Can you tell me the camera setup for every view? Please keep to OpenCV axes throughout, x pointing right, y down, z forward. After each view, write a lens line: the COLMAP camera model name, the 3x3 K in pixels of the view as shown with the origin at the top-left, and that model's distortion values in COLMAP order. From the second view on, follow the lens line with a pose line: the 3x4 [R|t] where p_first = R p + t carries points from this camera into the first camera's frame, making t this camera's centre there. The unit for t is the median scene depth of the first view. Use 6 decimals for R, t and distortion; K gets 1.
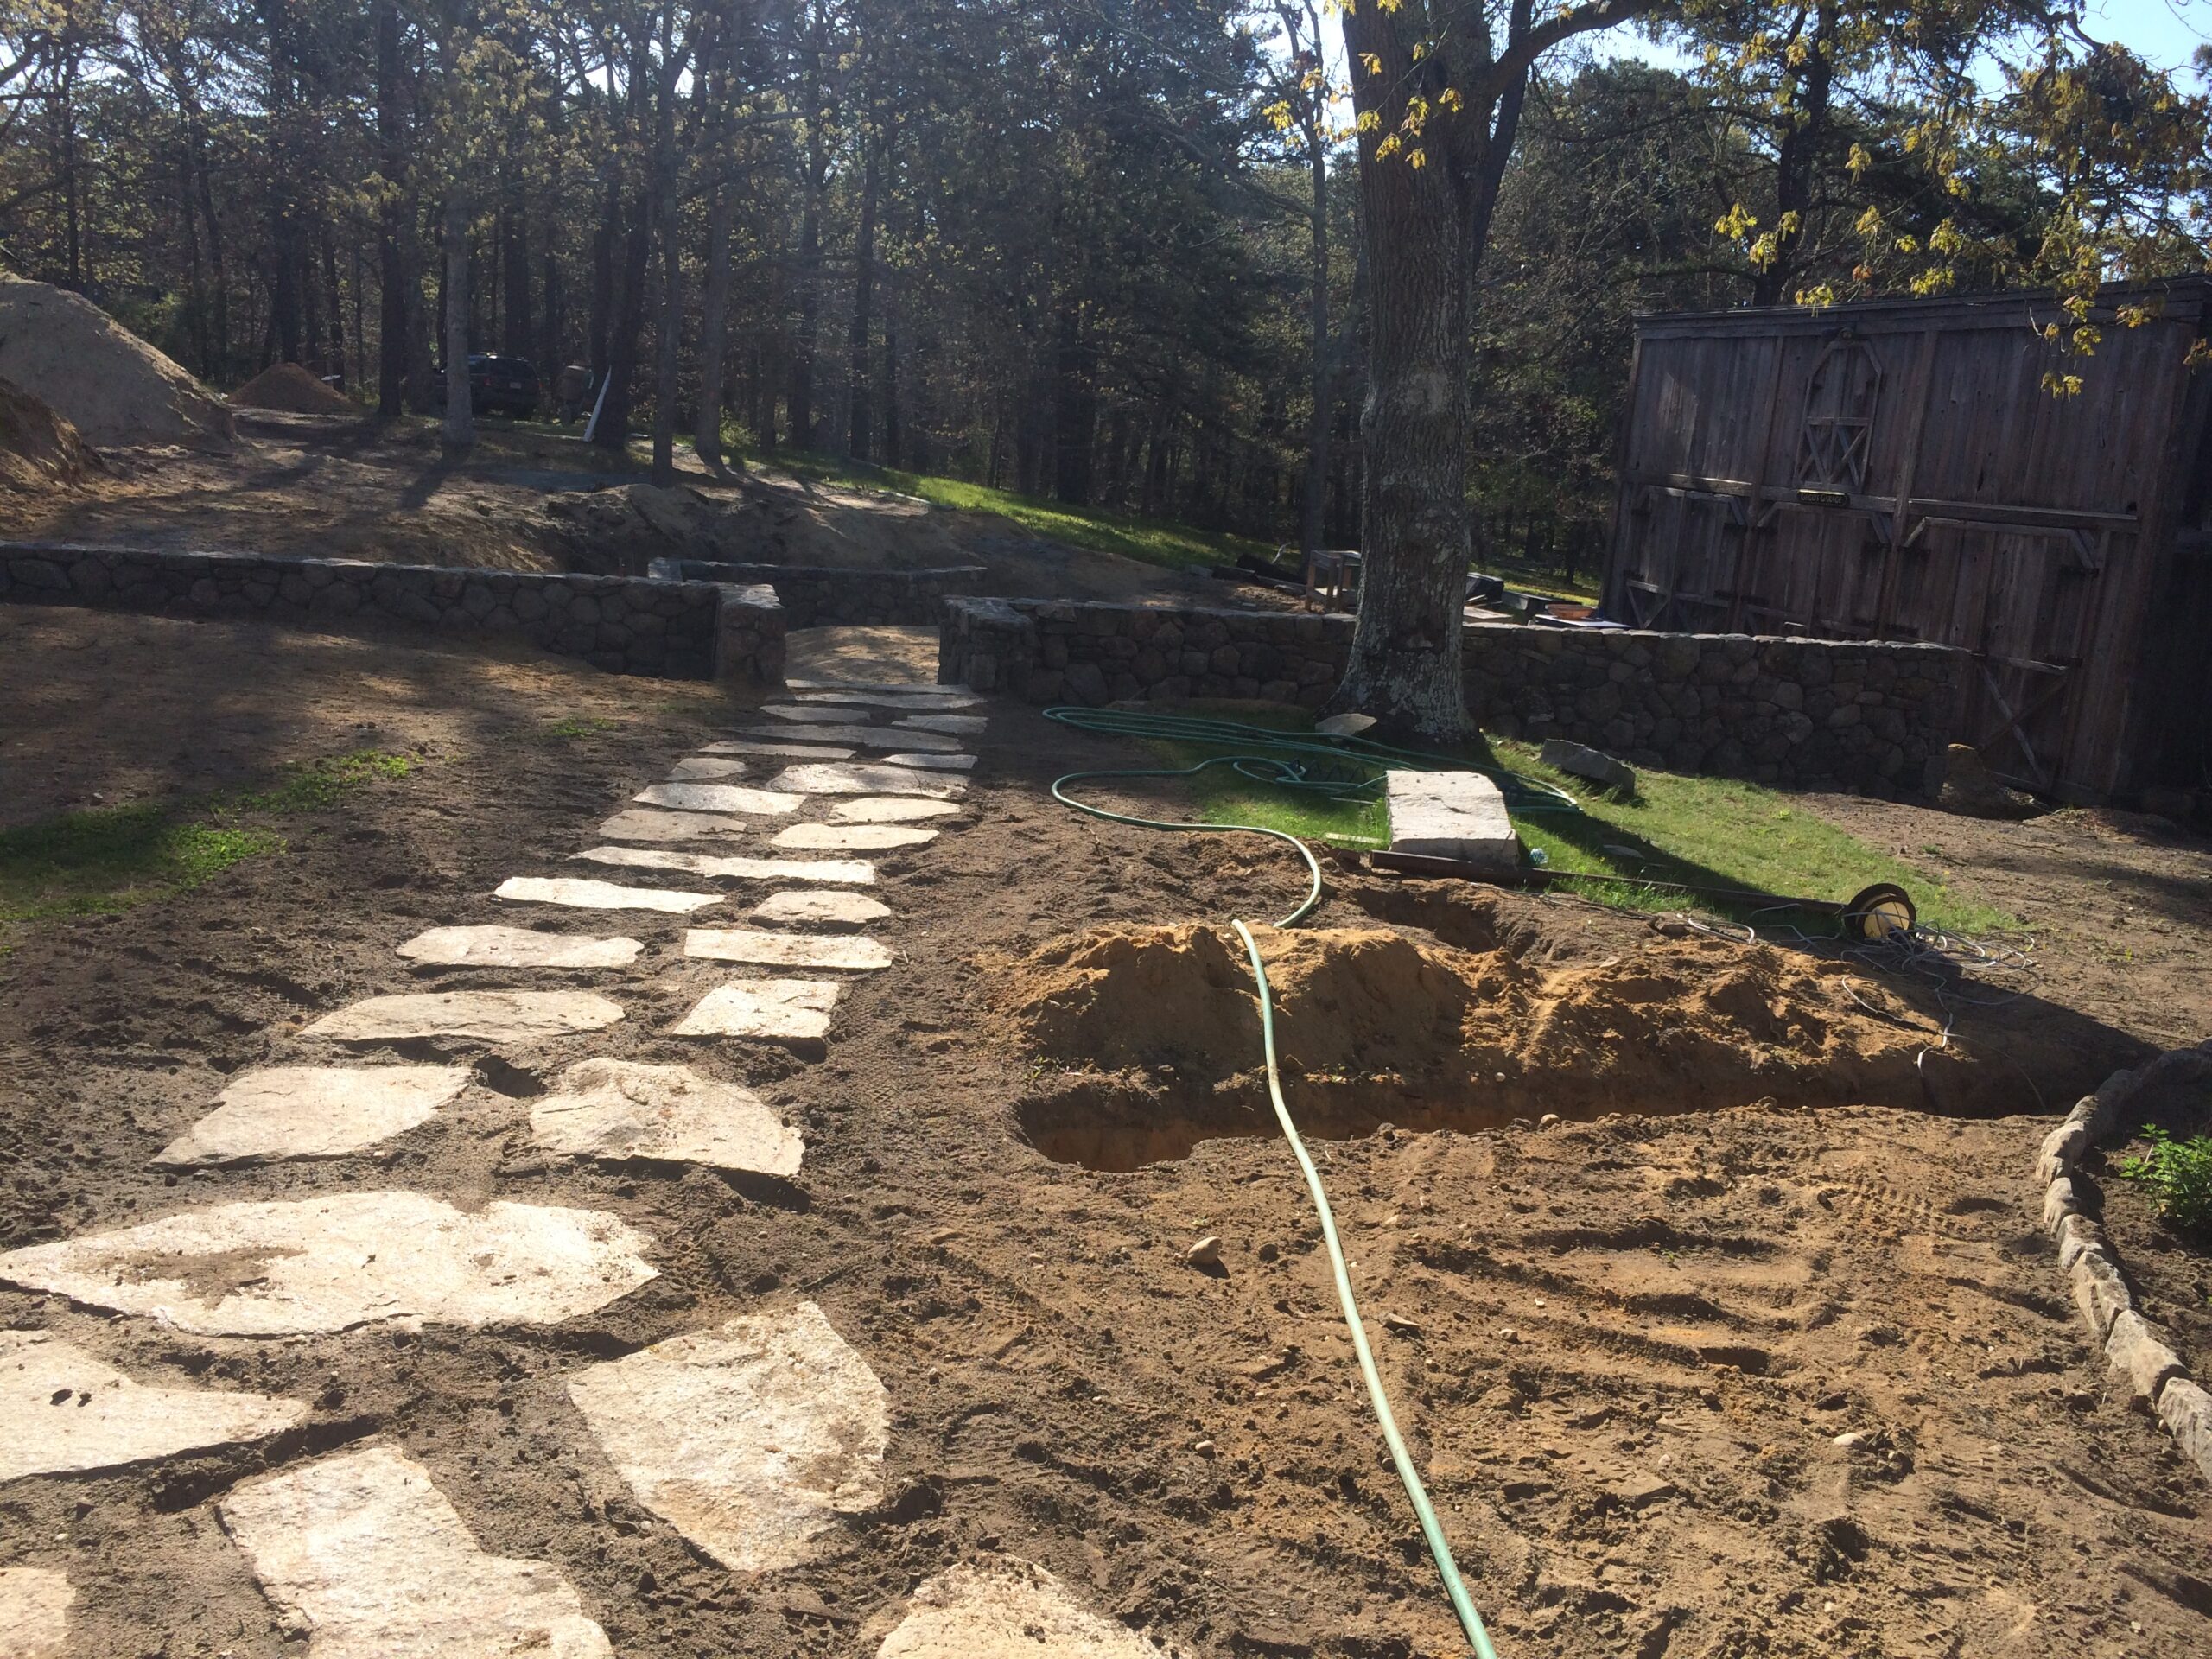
lens RADIAL K [[1877.5, 0, 1100.6], [0, 1877.5, 811.3], [0, 0, 1]] dist [0.085630, -0.106621]
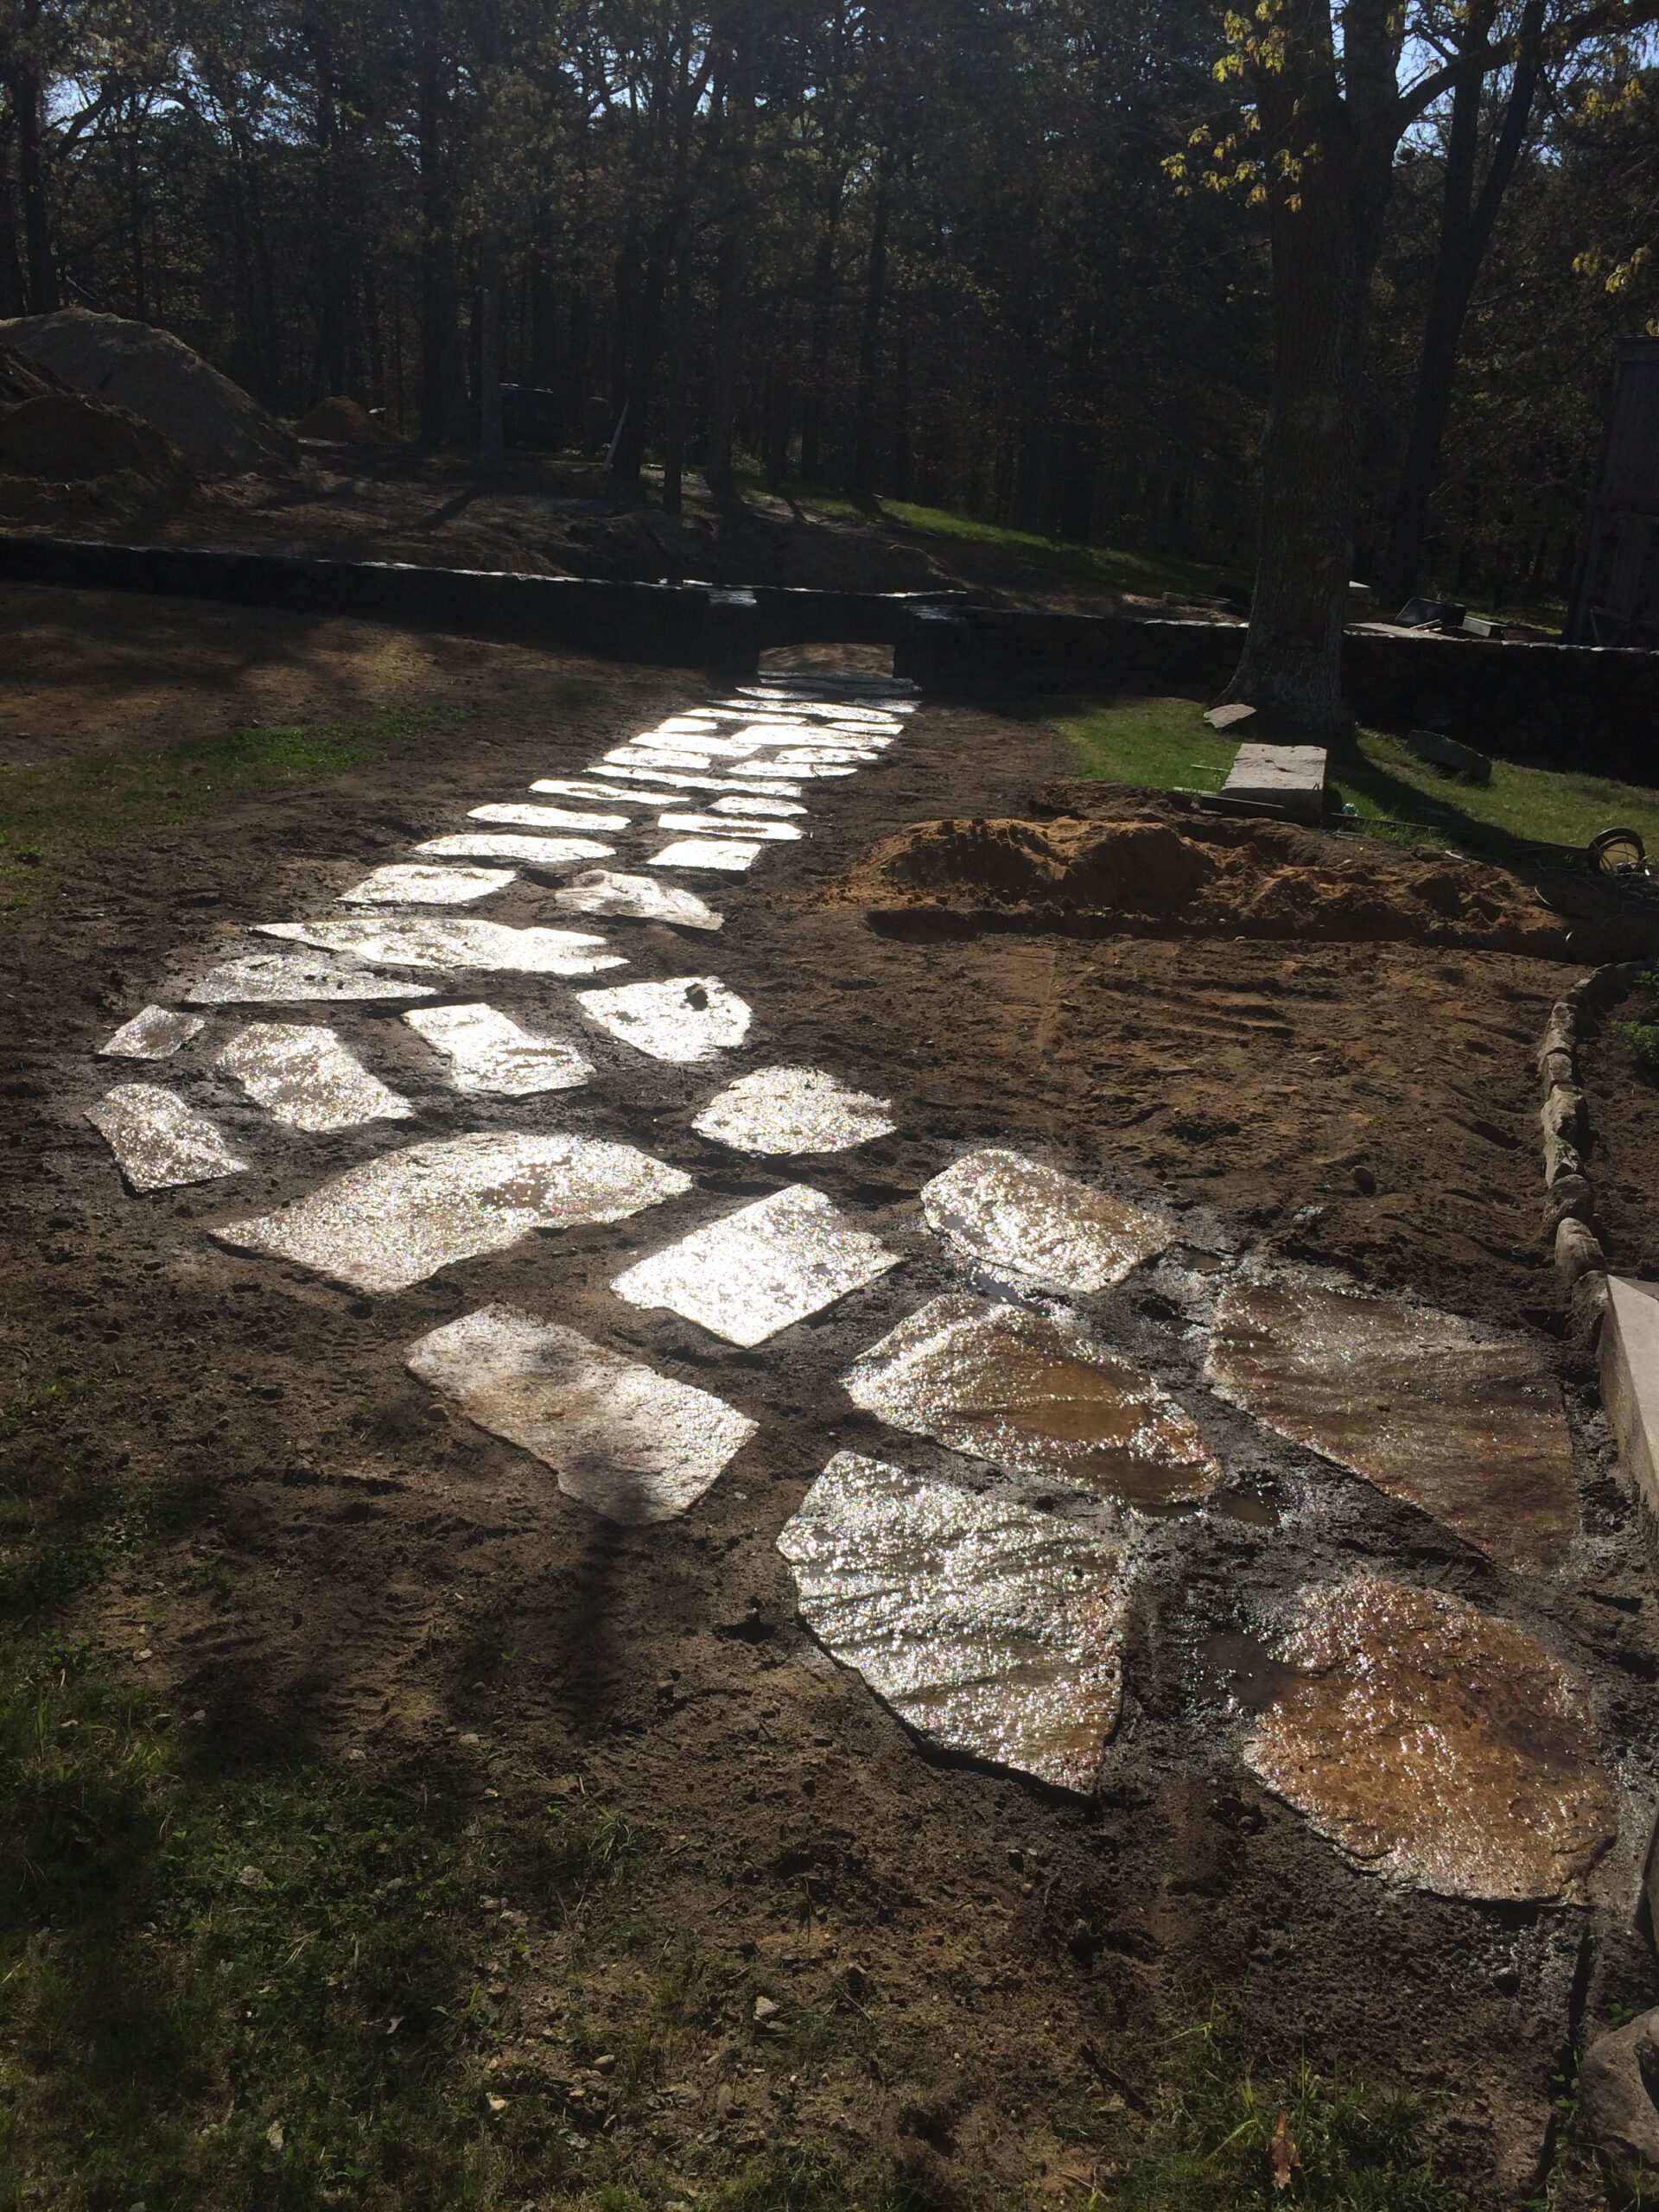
lens RADIAL K [[1877.5, 0, 842.8], [0, 1877.5, 1122.7], [0, 0, 1]] dist [0.085630, -0.106621]
pose [[0.989661, 0.046855, -0.135561, 0.090136], [-0.028182, 0.990237, 0.136517, 0.073041], [0.140633, -0.131285, 0.981319, -0.303444]]
